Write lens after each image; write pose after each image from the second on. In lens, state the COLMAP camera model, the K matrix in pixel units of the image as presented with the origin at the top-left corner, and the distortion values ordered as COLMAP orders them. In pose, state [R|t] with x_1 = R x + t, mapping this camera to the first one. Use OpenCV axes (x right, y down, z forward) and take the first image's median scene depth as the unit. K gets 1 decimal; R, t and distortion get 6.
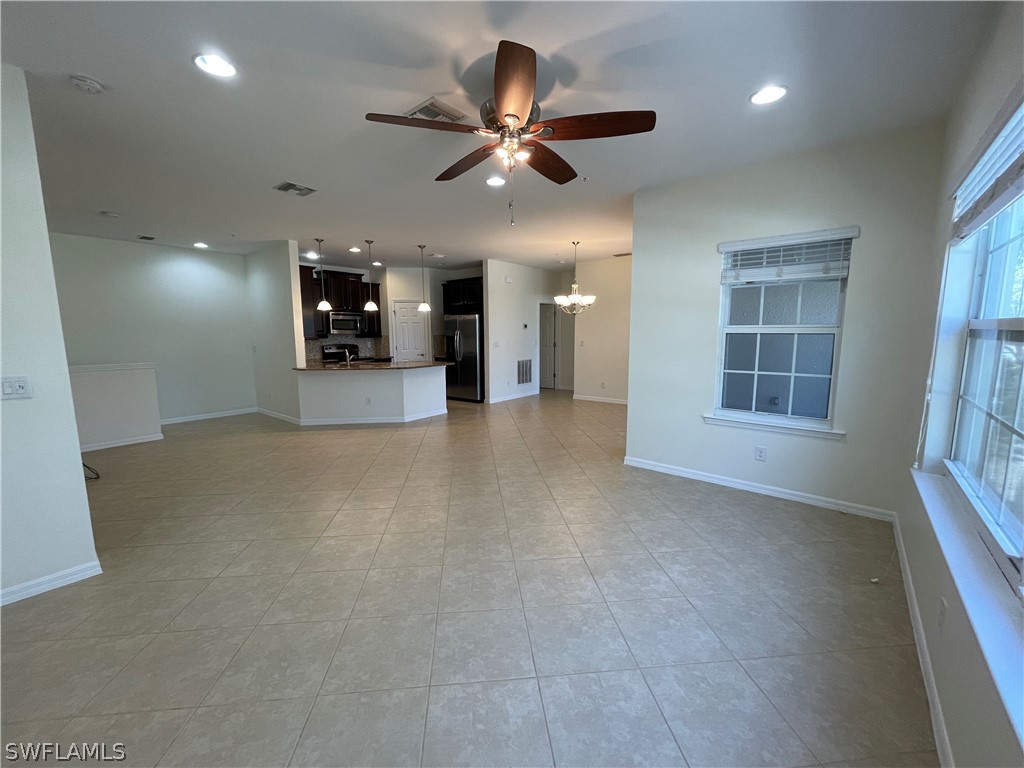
lens RADIAL K [[414.0, 0, 512.6], [0, 414.0, 390.7], [0, 0, 1]] dist [-0.003965, 0.000845]
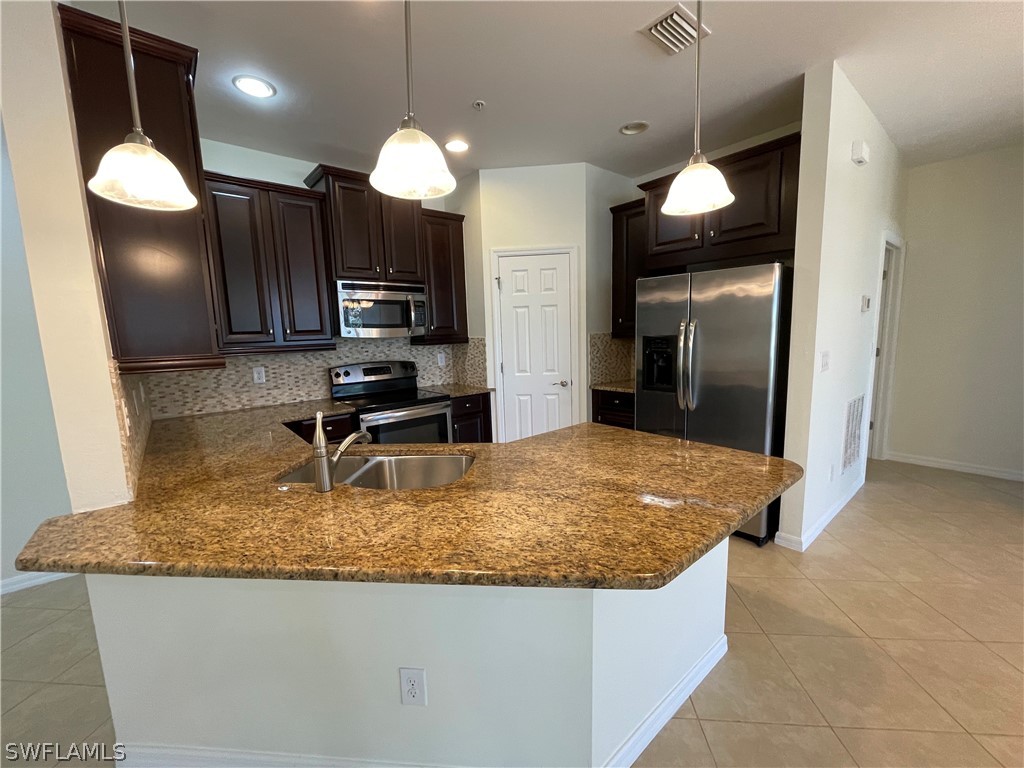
lens RADIAL K [[414.0, 0, 508.2], [0, 414.0, 386.2], [0, 0, 1]] dist [-0.003965, 0.000845]
pose [[0.980457, 0.002123, -0.196722, -0.206802], [-0.002962, 0.999988, -0.003970, -0.089003], [0.196711, 0.004475, 0.980451, 0.635696]]
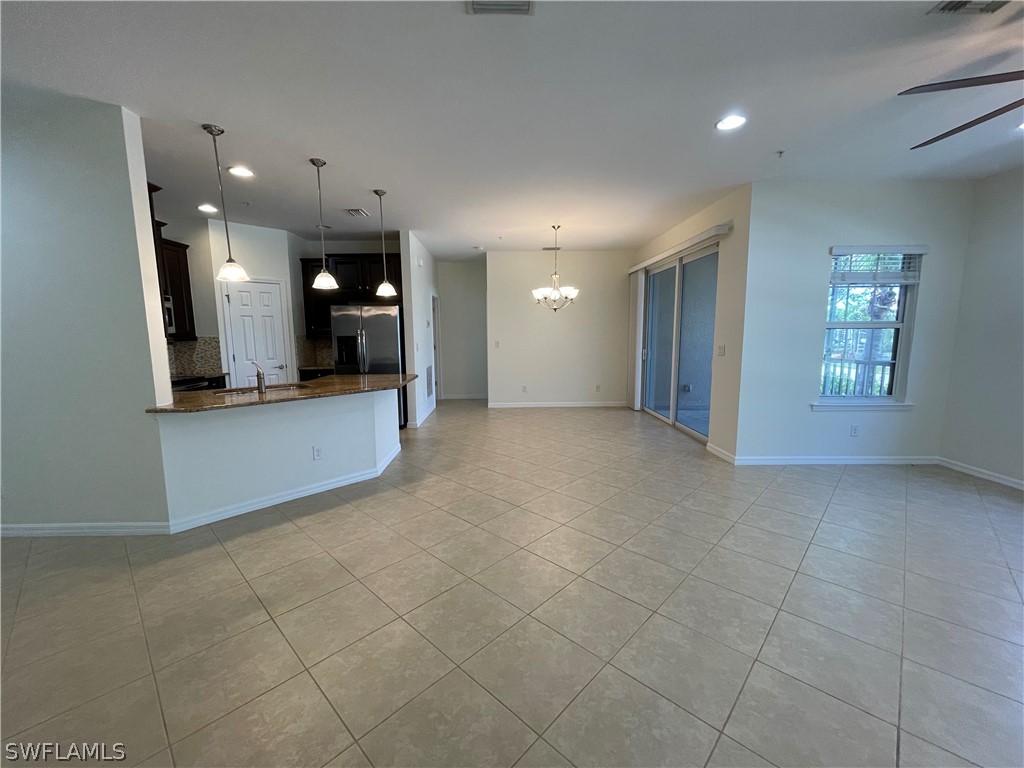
lens RADIAL K [[414.0, 0, 509.8], [0, 414.0, 387.4], [0, 0, 1]] dist [-0.003965, 0.000845]
pose [[0.763153, -0.085063, 0.640595, -0.388033], [0.095056, 0.995292, 0.018921, -0.037183], [-0.639188, 0.046453, 0.767646, 0.315701]]
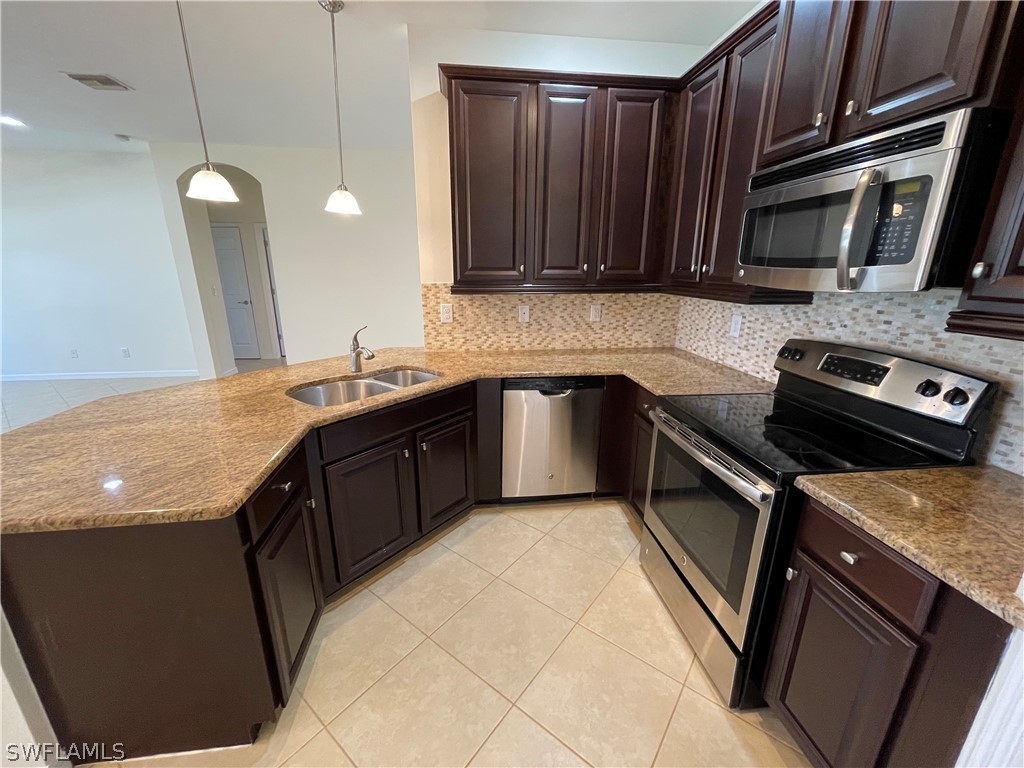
lens RADIAL K [[414.0, 0, 510.6], [0, 414.0, 386.3], [0, 0, 1]] dist [-0.003965, 0.000845]
pose [[-0.691599, 0.204895, -0.692610, -0.190133], [-0.101775, 0.921708, 0.374295, -0.151863], [0.715075, 0.329352, -0.616599, 1.033864]]
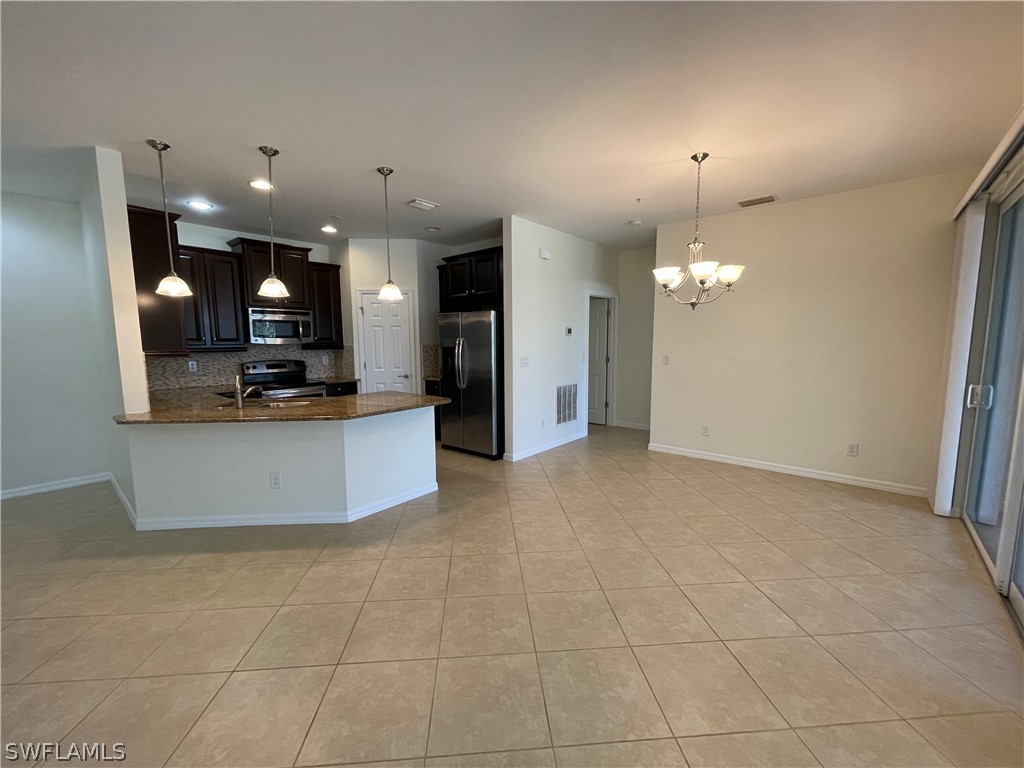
lens RADIAL K [[414.0, 0, 507.5], [0, 414.0, 385.1], [0, 0, 1]] dist [-0.003965, 0.000845]
pose [[0.999428, 0.003104, -0.033669, -0.042838], [-0.004121, 0.999536, -0.030184, -0.058328], [0.033560, 0.030305, 0.998977, 0.398055]]
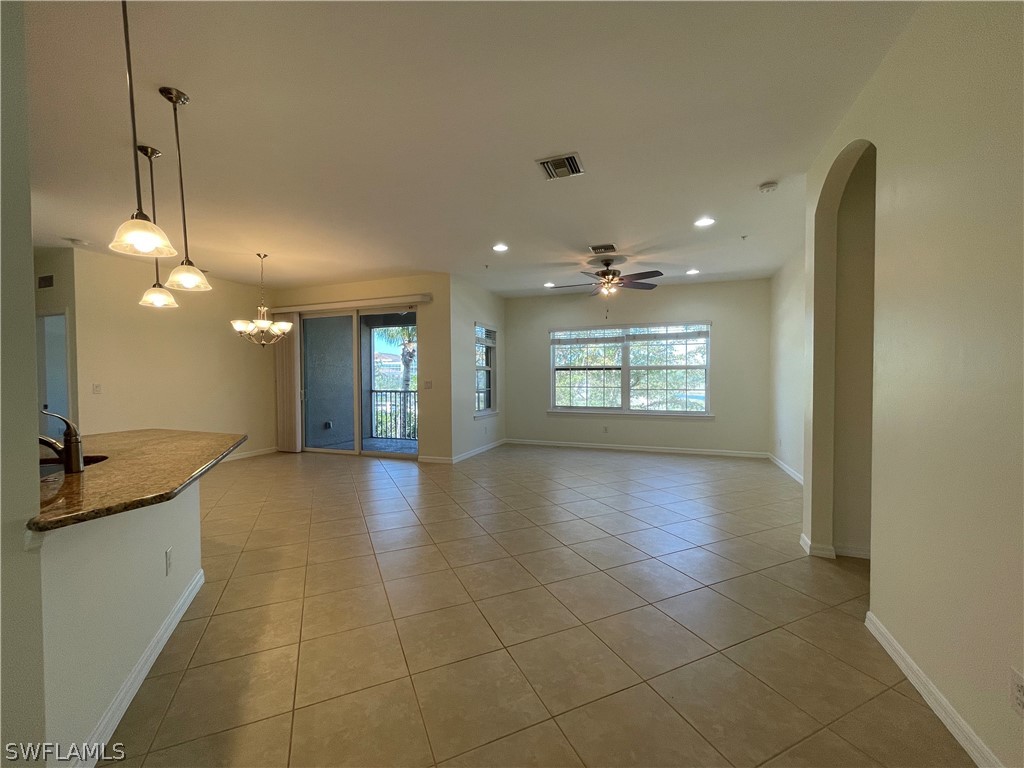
lens RADIAL K [[414.0, 0, 510.9], [0, 414.0, 381.5], [0, 0, 1]] dist [-0.003965, 0.000845]
pose [[-0.319881, -0.002055, 0.947456, -0.571664], [0.146195, 0.987914, 0.051501, -0.069832], [-0.936111, 0.154987, -0.315714, 0.644721]]
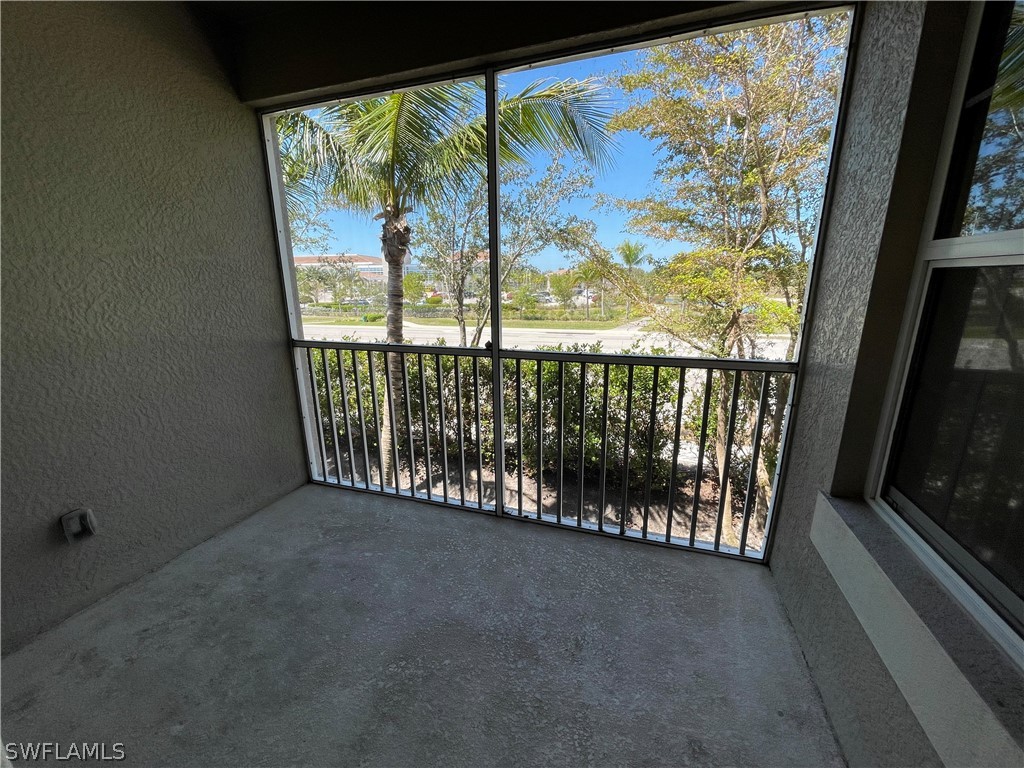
lens RADIAL K [[414.0, 0, 506.1], [0, 414.0, 387.7], [0, 0, 1]] dist [-0.003965, 0.000845]
pose [[-0.337030, -0.226407, 0.913866, 0.217476], [0.149112, 0.945568, 0.289253, -0.079452], [-0.929611, 0.233755, -0.284924, 0.589166]]
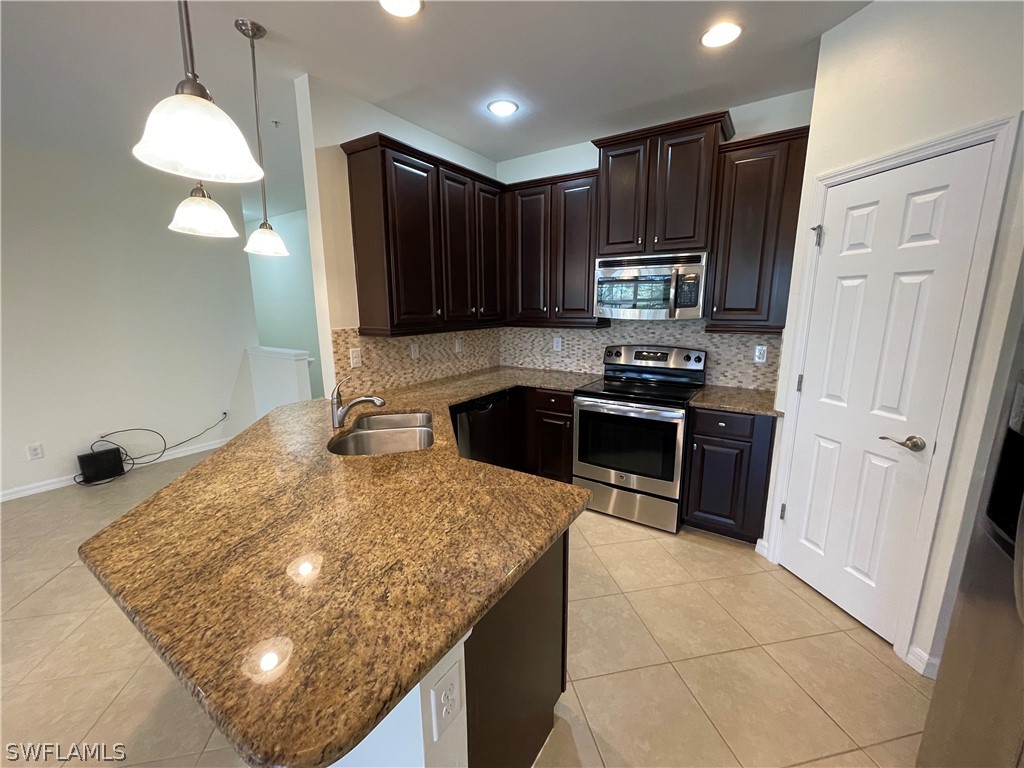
lens RADIAL K [[414.0, 0, 508.9], [0, 414.0, 386.3], [0, 0, 1]] dist [-0.003965, 0.000845]
pose [[0.096820, 0.202519, -0.974480, -0.061658], [-0.135814, 0.972610, 0.188637, -0.132776], [0.985992, 0.114084, 0.121673, 0.855965]]
